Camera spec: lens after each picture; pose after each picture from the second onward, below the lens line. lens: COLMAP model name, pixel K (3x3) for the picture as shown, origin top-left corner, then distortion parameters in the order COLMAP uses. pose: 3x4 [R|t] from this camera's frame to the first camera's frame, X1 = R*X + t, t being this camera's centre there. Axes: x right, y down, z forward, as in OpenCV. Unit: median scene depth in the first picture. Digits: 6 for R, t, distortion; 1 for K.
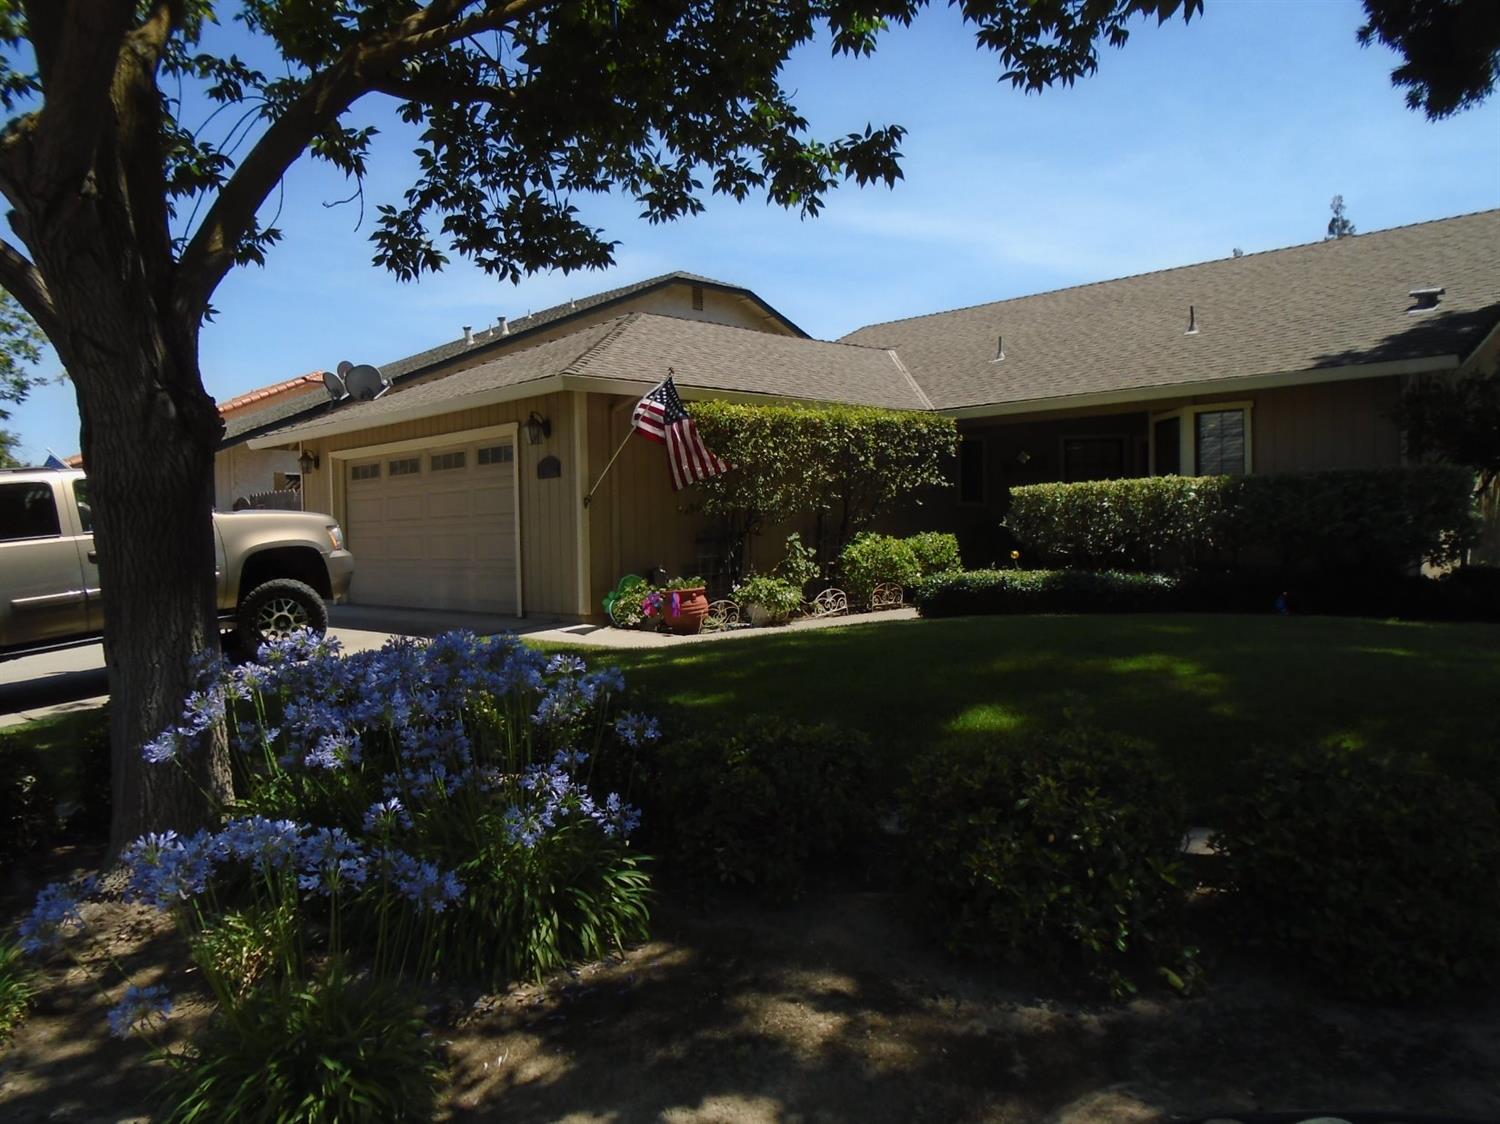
lens RADIAL K [[1141.9, 0, 745.9], [0, 1141.9, 568.0], [0, 0, 1]] dist [-0.028997, 0.011603]
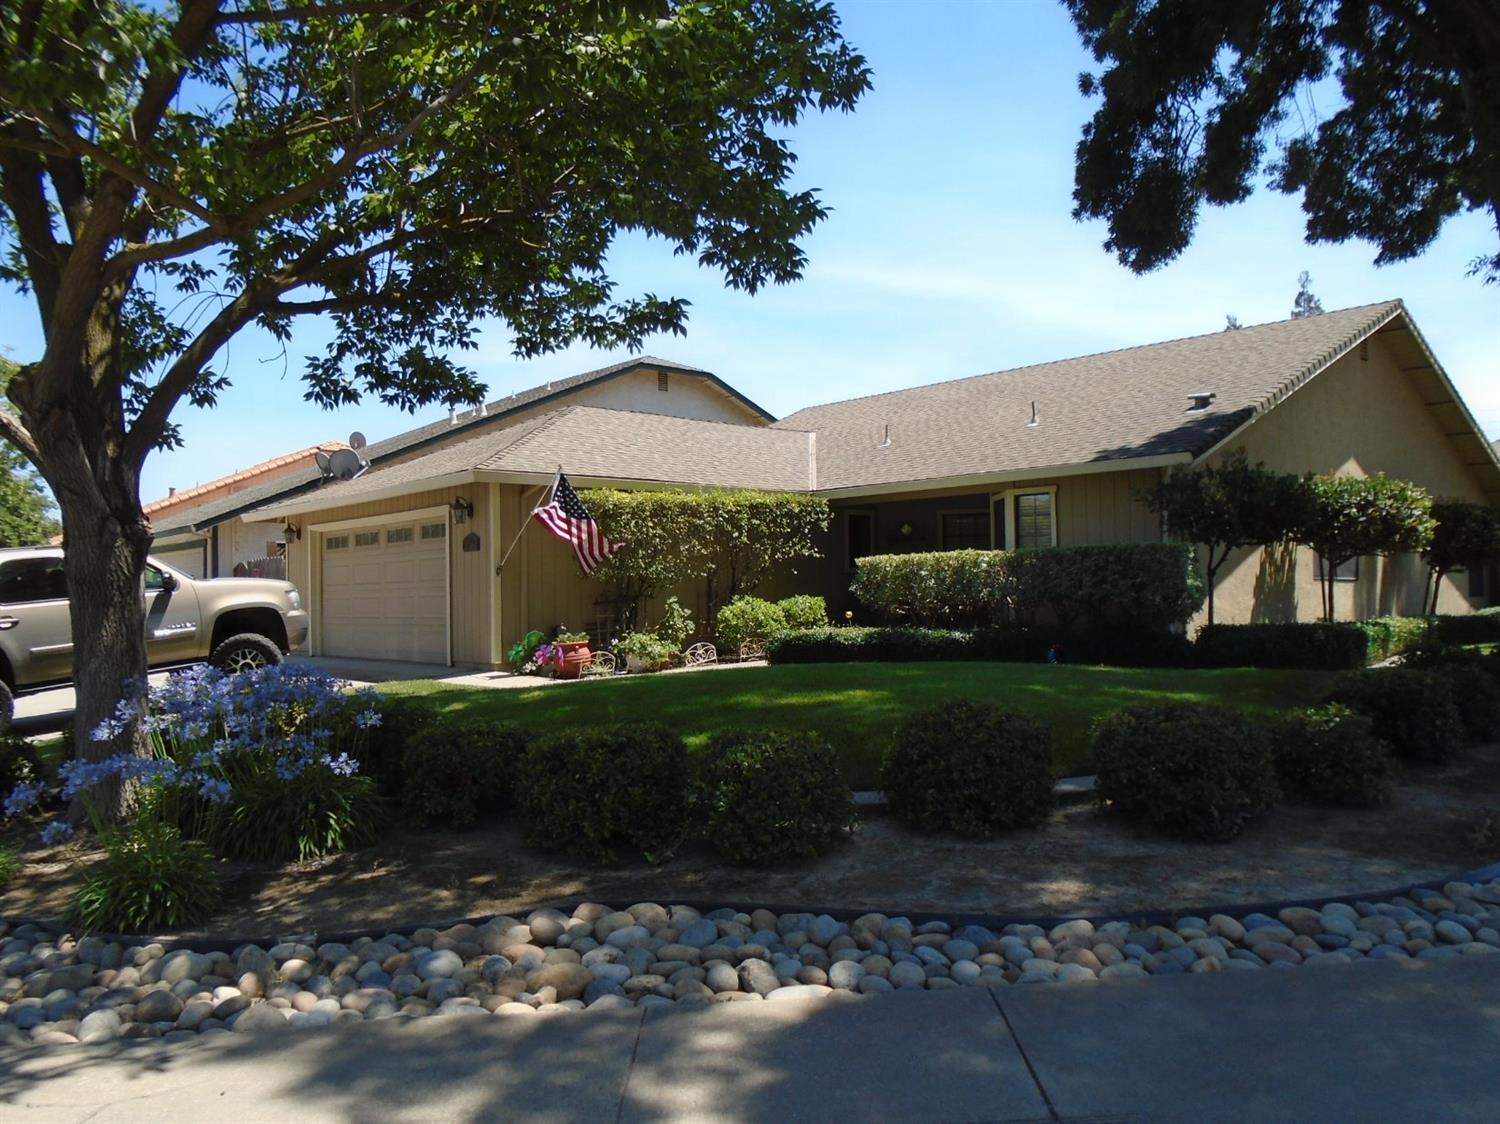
lens RADIAL K [[1141.9, 0, 760.8], [0, 1141.9, 559.5], [0, 0, 1]] dist [-0.028997, 0.011603]
pose [[0.999907, -0.000467, -0.013656, 0.157408], [-0.000315, 0.998362, -0.057206, -0.000401], [0.013660, 0.057205, 0.998269, -0.218385]]
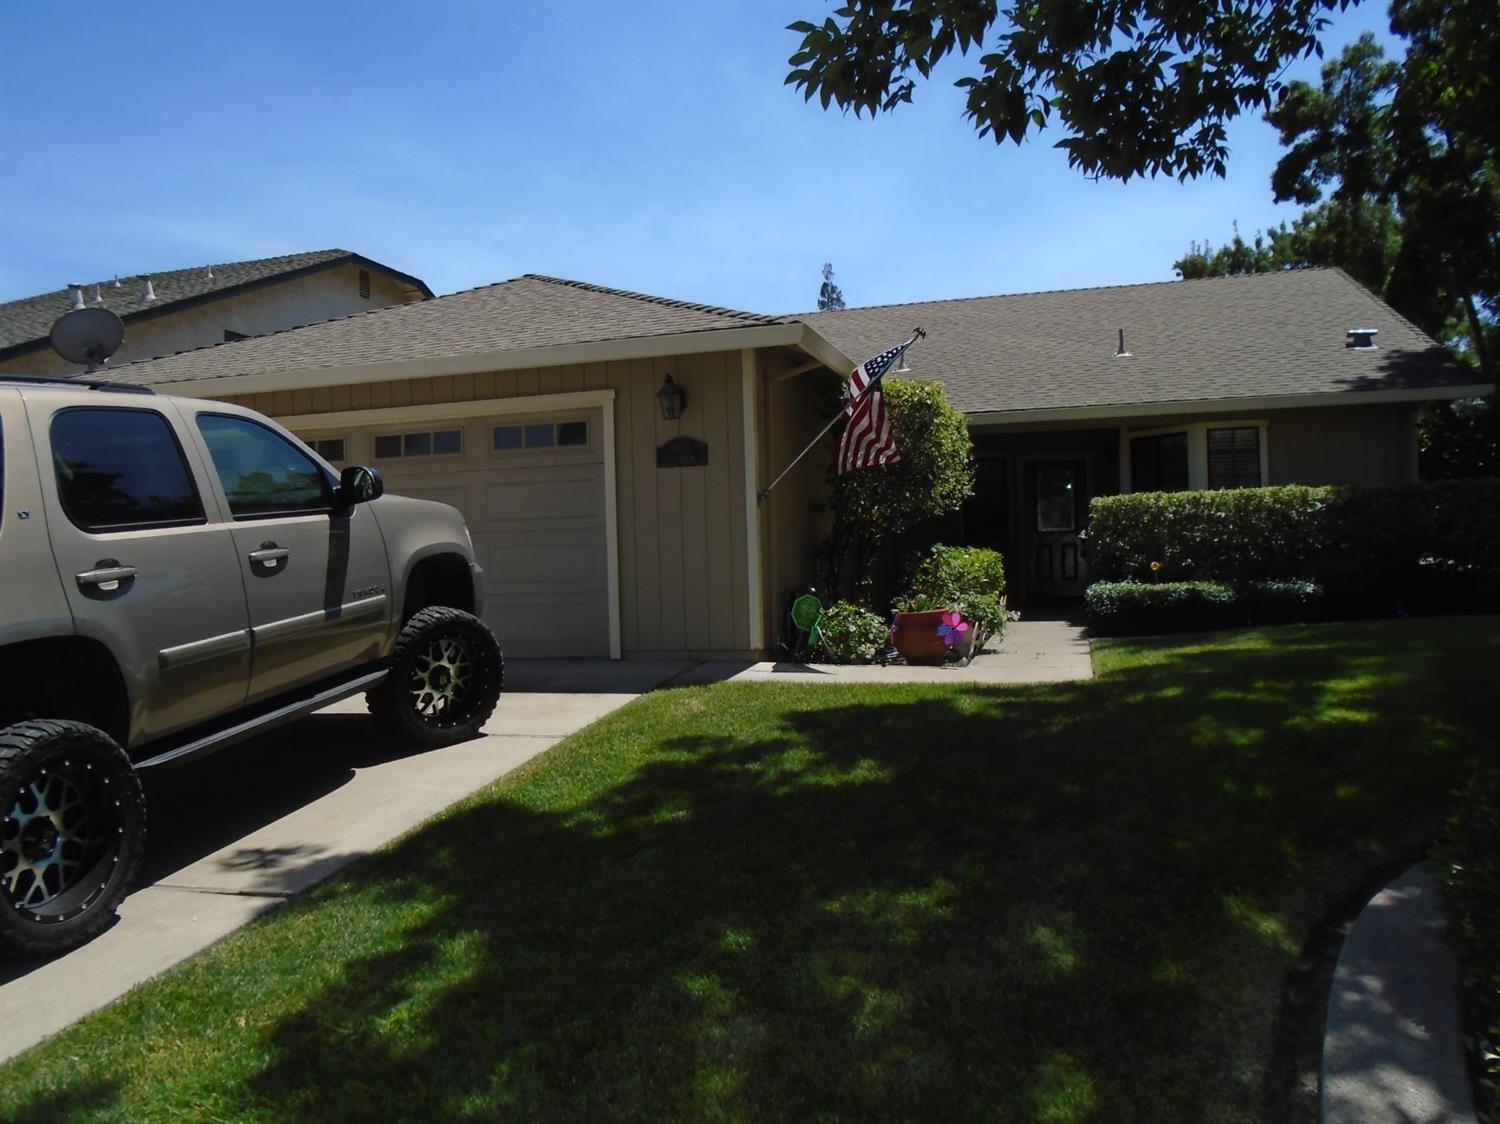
lens RADIAL K [[1141.9, 0, 744.6], [0, 1141.9, 564.8], [0, 0, 1]] dist [-0.028997, 0.011603]
pose [[0.869591, -0.004069, 0.493756, -0.517779], [0.021991, 0.999293, -0.030495, 0.008408], [-0.493283, 0.037377, 0.869066, 0.349725]]
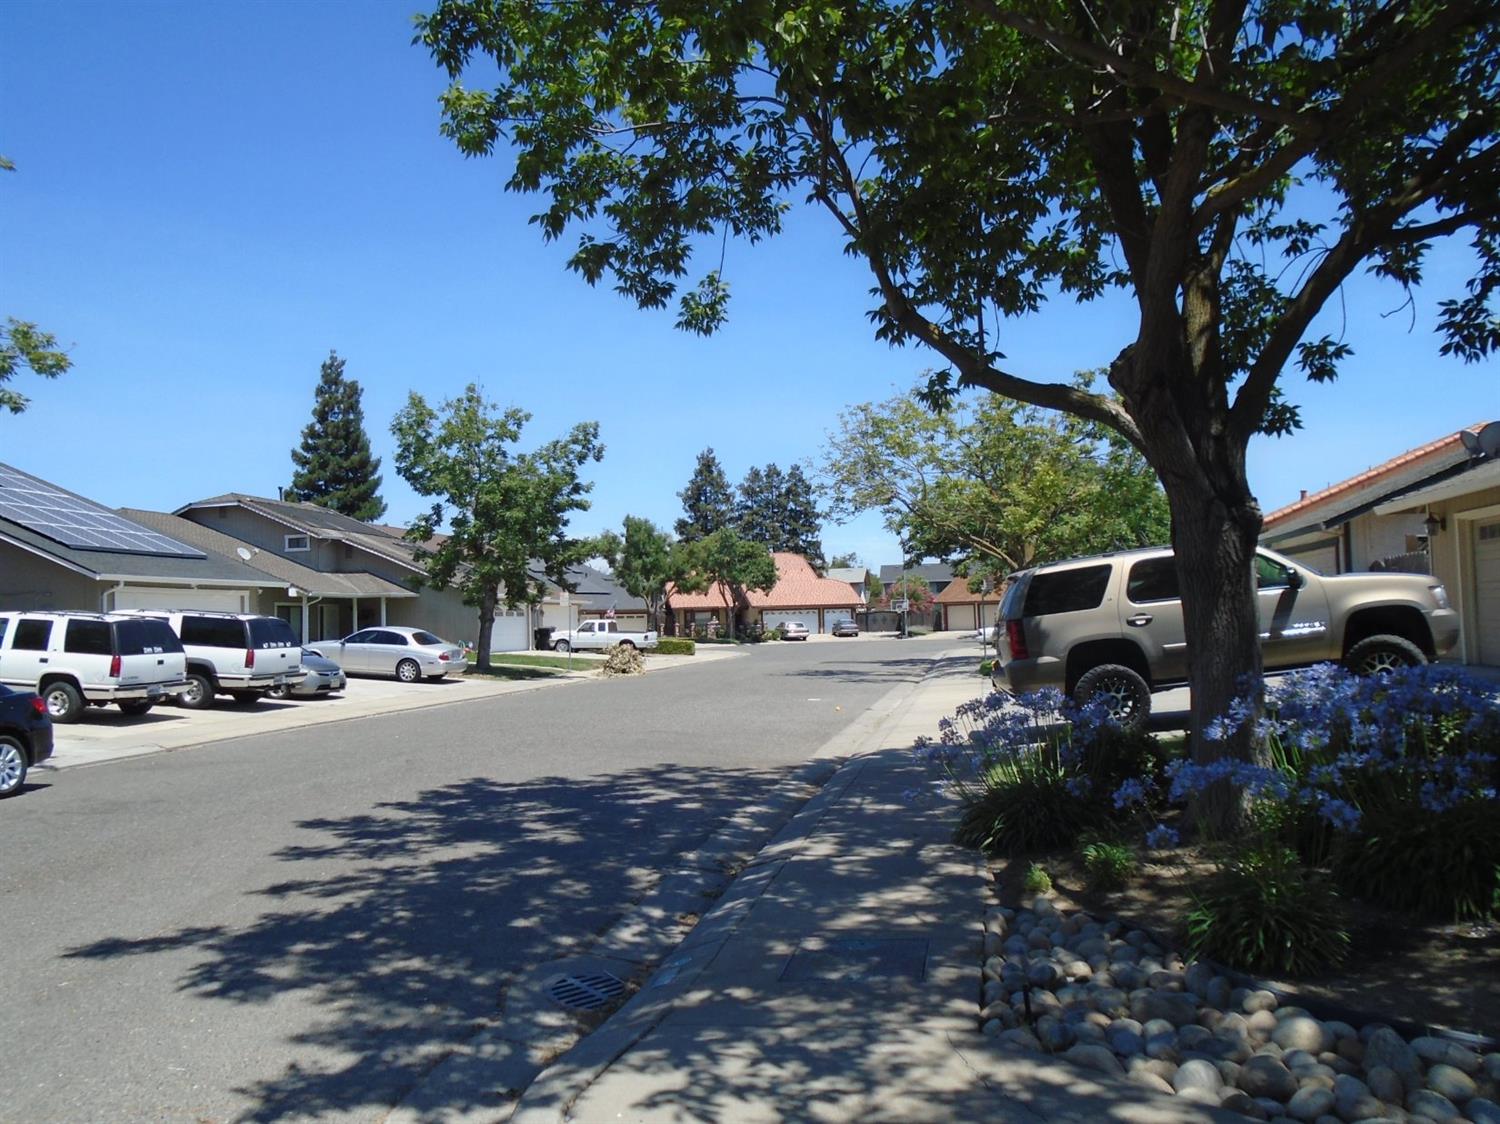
lens RADIAL K [[1141.9, 0, 735.8], [0, 1141.9, 561.5], [0, 0, 1]] dist [-0.028997, 0.011603]
pose [[0.572002, -0.035804, -0.819471, 0.125010], [-0.014758, 0.998436, -0.053925, 0.006494], [0.820120, 0.042939, 0.570579, -0.135522]]
